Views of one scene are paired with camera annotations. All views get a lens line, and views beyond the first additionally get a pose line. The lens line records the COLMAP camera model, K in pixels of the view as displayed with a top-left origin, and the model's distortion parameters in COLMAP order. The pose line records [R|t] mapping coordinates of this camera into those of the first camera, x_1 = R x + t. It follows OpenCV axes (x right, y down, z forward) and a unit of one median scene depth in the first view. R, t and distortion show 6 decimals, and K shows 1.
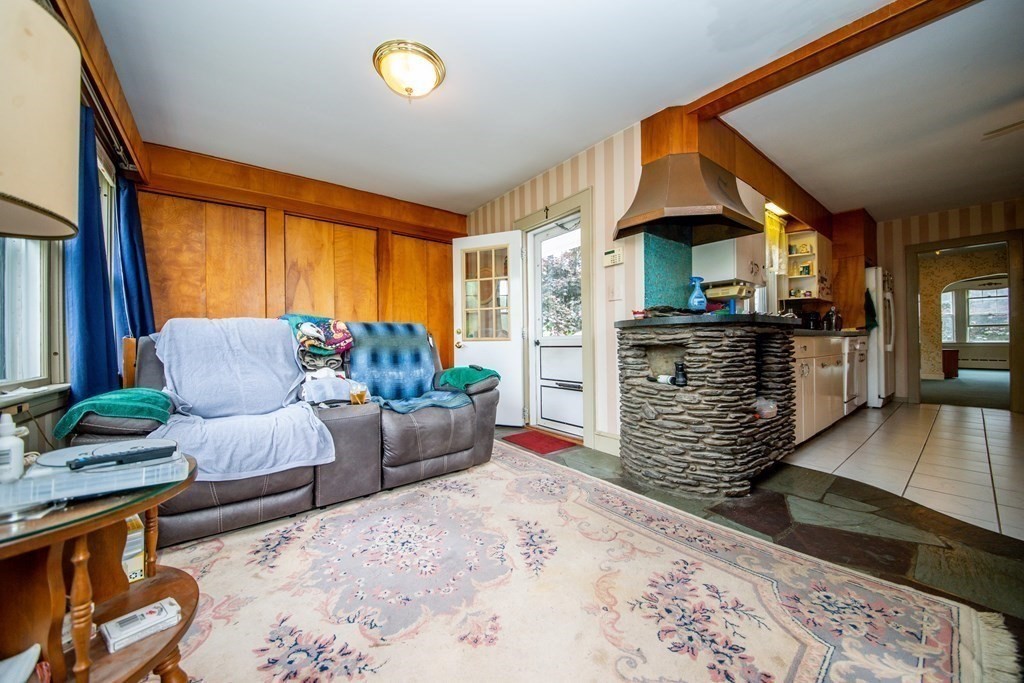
lens RADIAL K [[360.8, 0, 517.5], [0, 360.8, 341.7], [0, 0, 1]] dist [-0.005563, -0.005455]
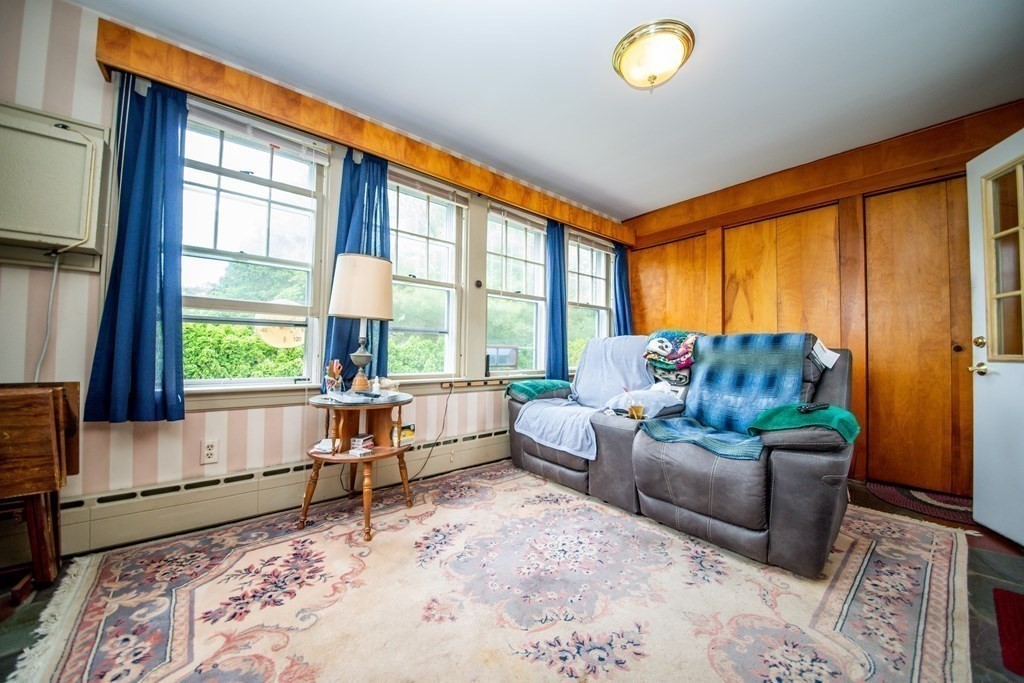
lens RADIAL K [[360.8, 0, 516.9], [0, 360.8, 344.9], [0, 0, 1]] dist [-0.005563, -0.005455]
pose [[0.024718, -0.006339, -0.999674, 0.489401], [-0.014804, 0.999868, -0.006706, -0.019028], [0.999585, 0.014965, 0.024621, 0.555950]]
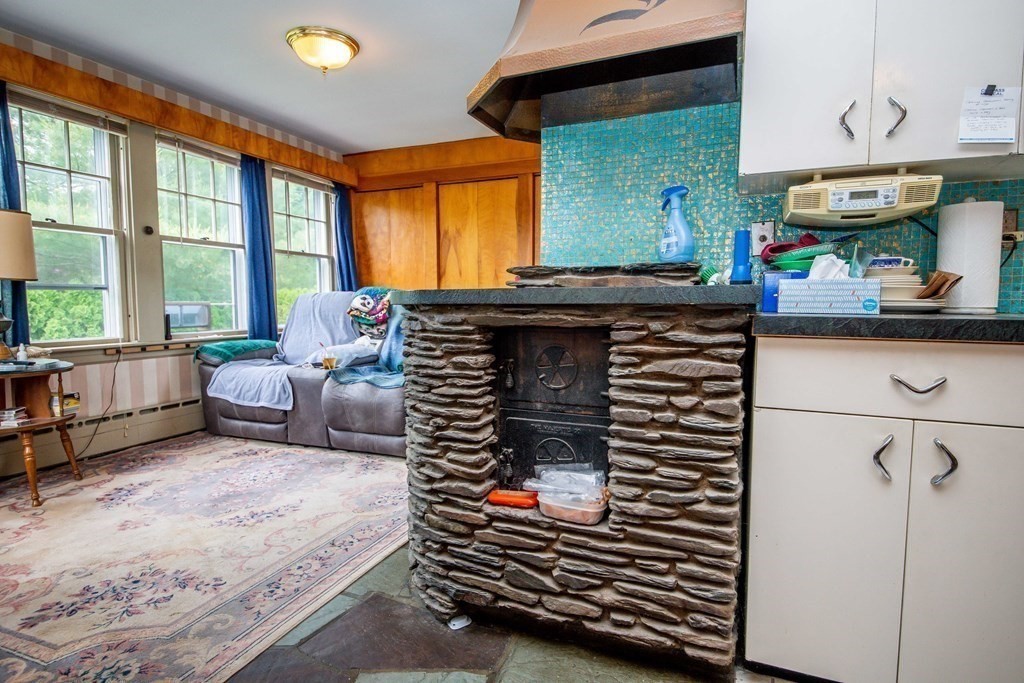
lens RADIAL K [[521.2, 0, 532.7], [0, 521.2, 341.6], [0, 0, 1]] dist [-0.003641, -0.010790]
pose [[0.524380, 0.078530, -0.847855, 1.123914], [-0.008441, 0.996168, 0.087047, -0.054610], [0.851443, -0.038489, 0.523034, 0.601820]]
